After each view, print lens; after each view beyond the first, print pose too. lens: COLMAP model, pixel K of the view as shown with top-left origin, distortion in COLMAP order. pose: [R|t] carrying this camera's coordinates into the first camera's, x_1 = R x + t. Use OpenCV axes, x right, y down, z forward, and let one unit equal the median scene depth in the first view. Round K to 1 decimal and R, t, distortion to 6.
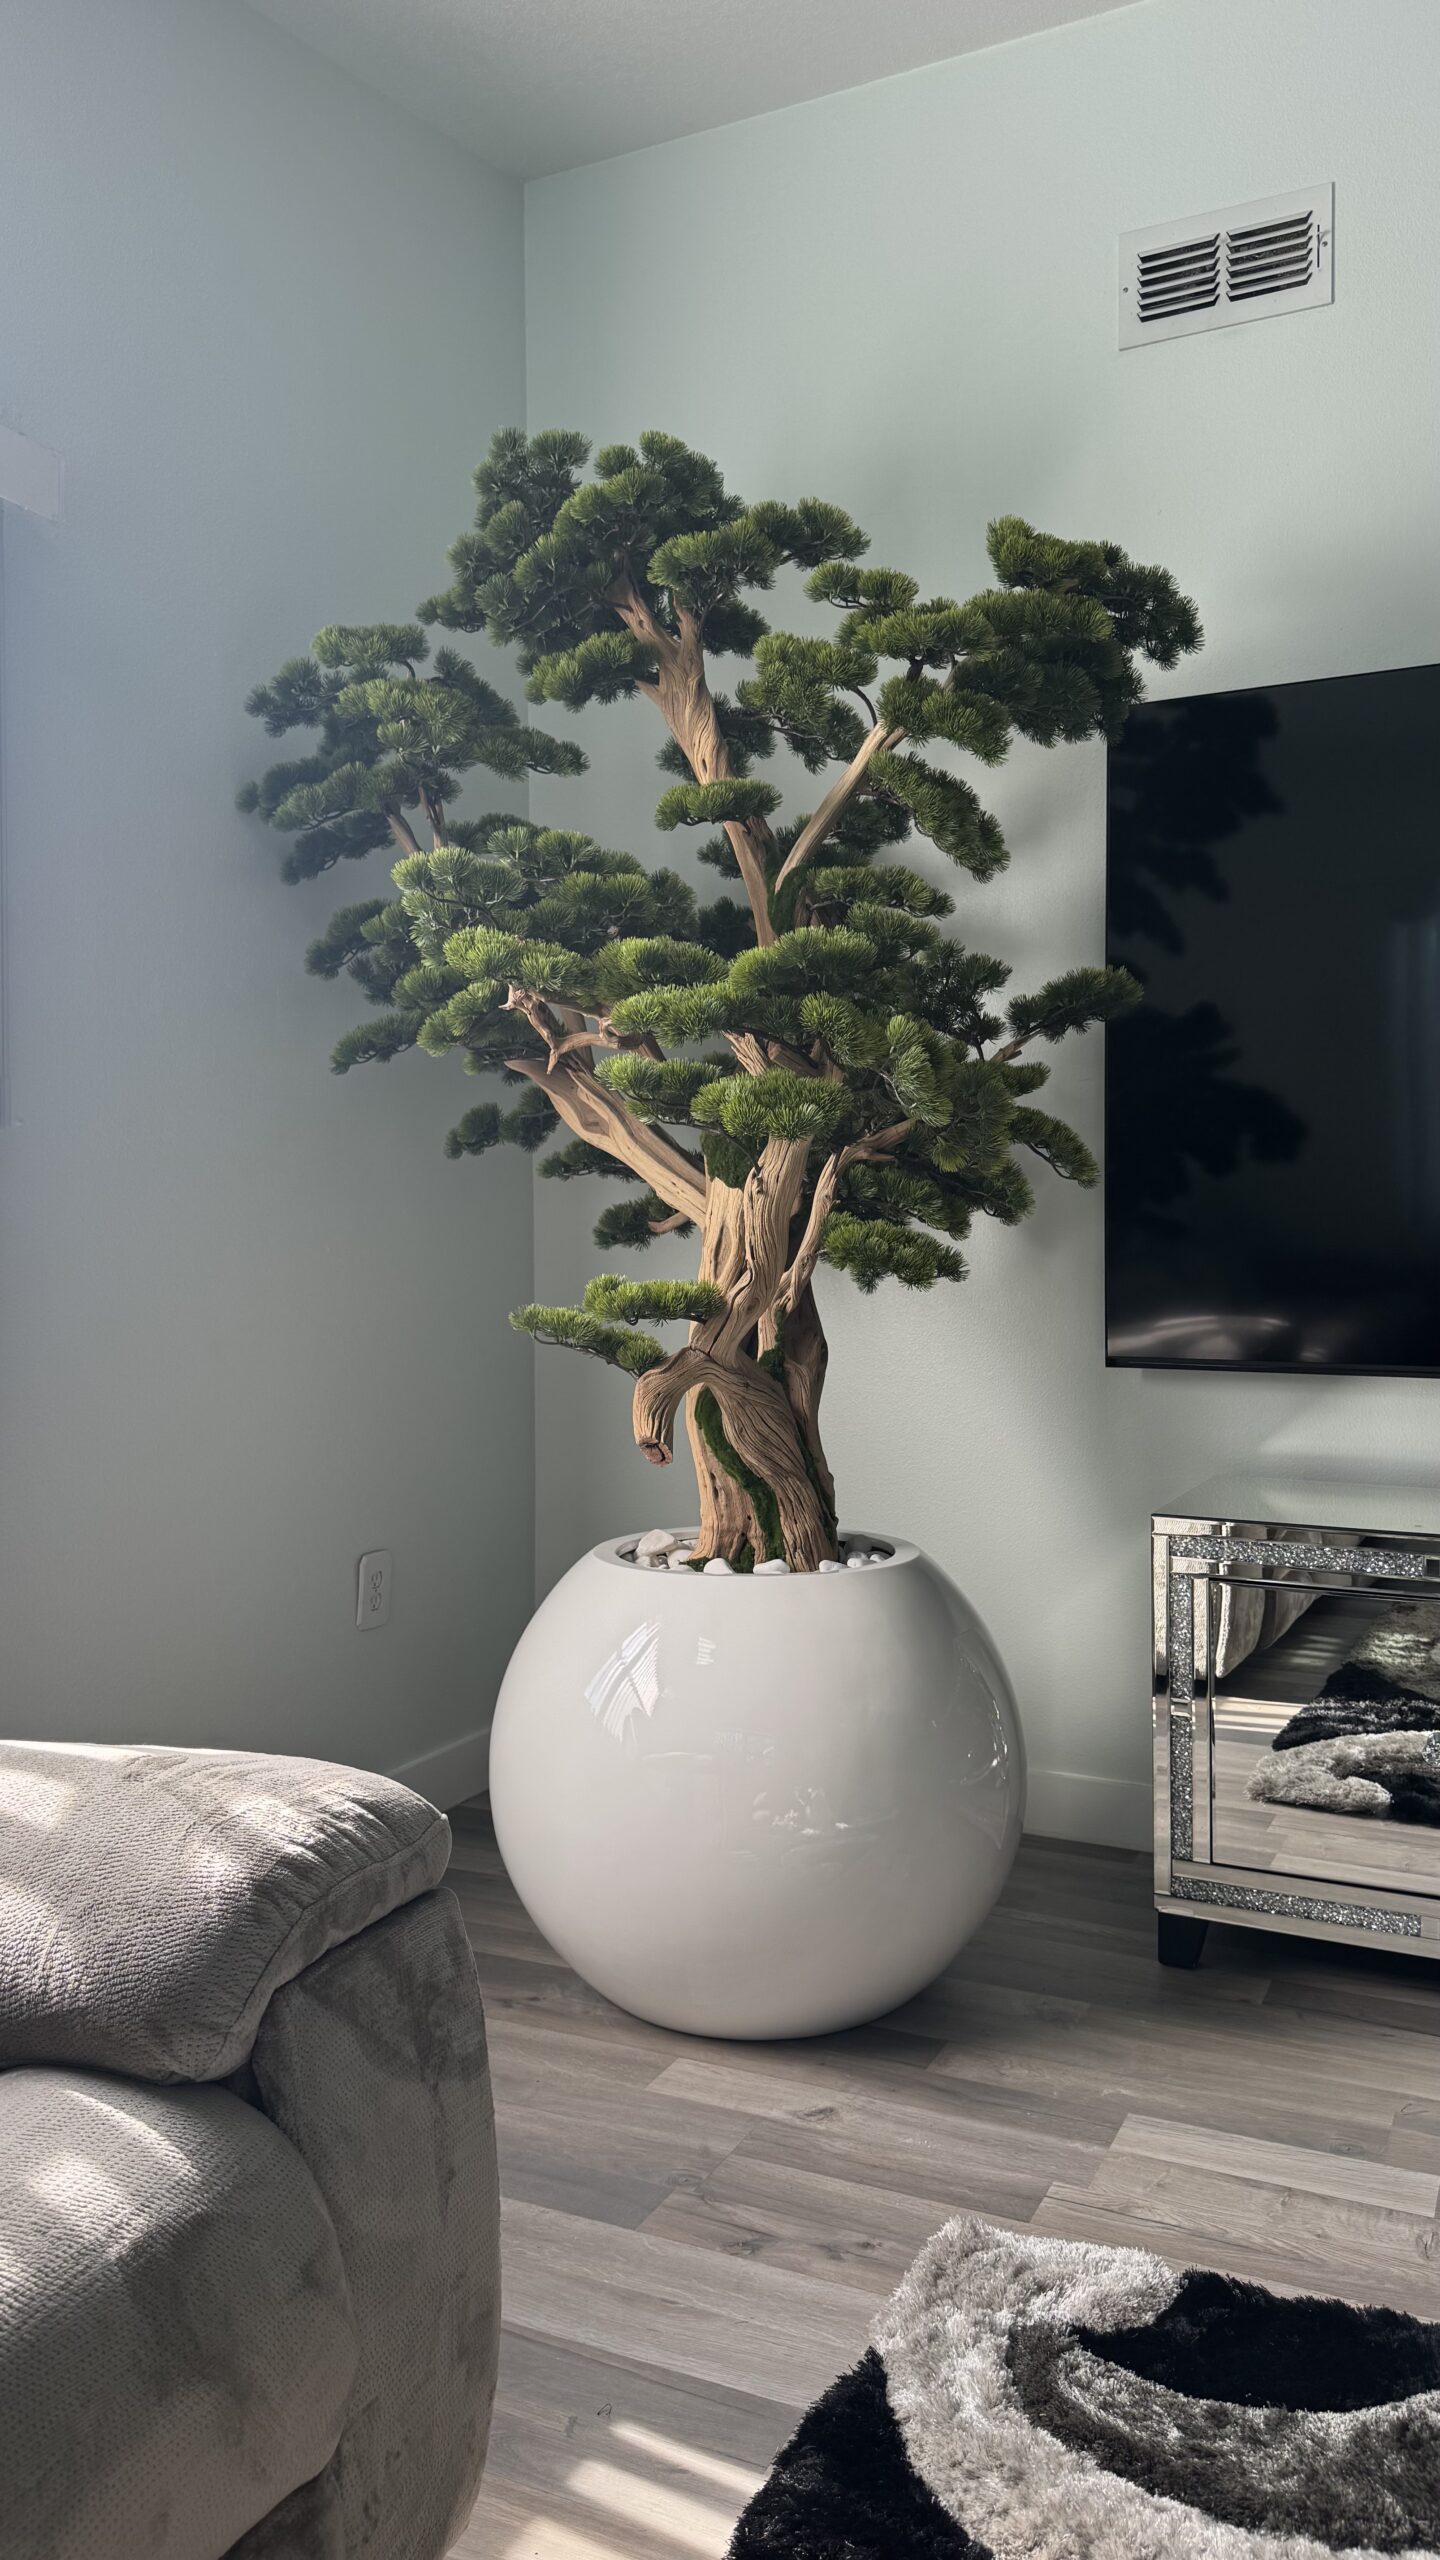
lens RADIAL K [[1822.9, 0, 745.7], [0, 1822.9, 1286.1], [0, 0, 1]] dist [-0.003829, -0.005360]
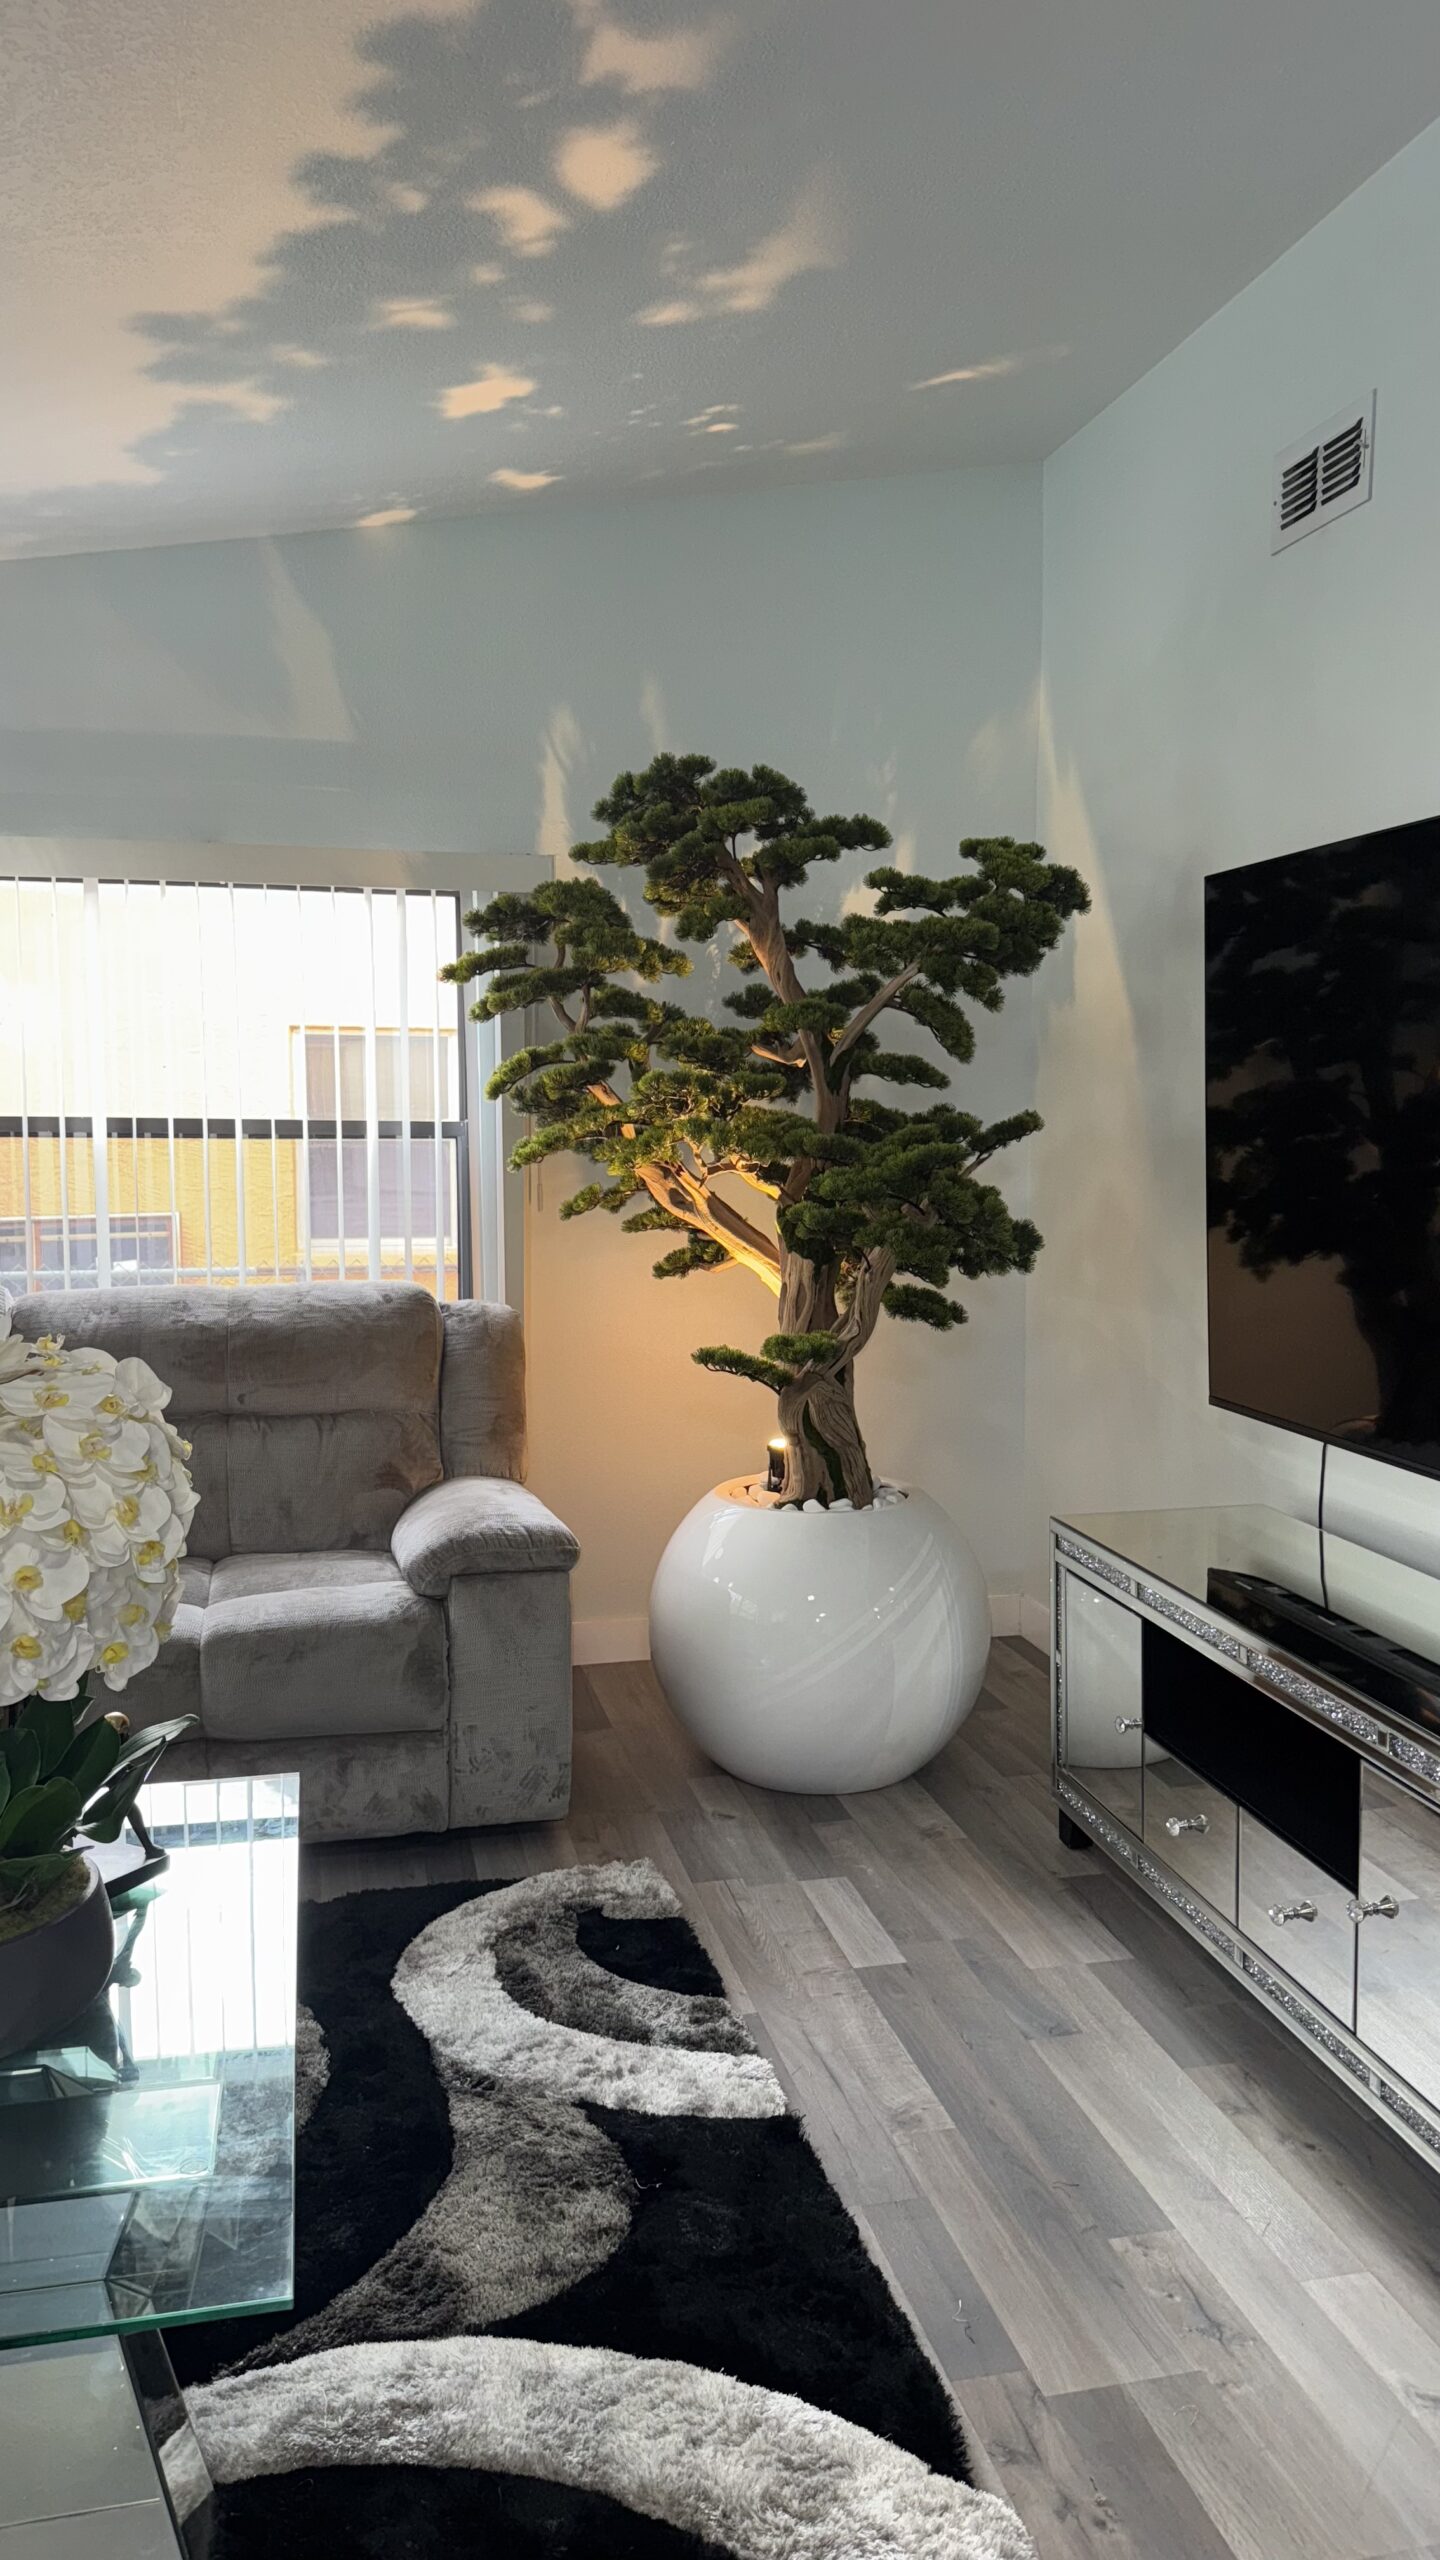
lens RADIAL K [[1807.6, 0, 720.0], [0, 1807.6, 1280.0], [0, 0, 1]] dist [-0.003599, -0.011031]
pose [[0.615823, 0.071990, -0.784589, 0.983807], [-0.005987, 0.996216, 0.086709, -0.150948], [0.787862, -0.048700, 0.613923, -0.029683]]
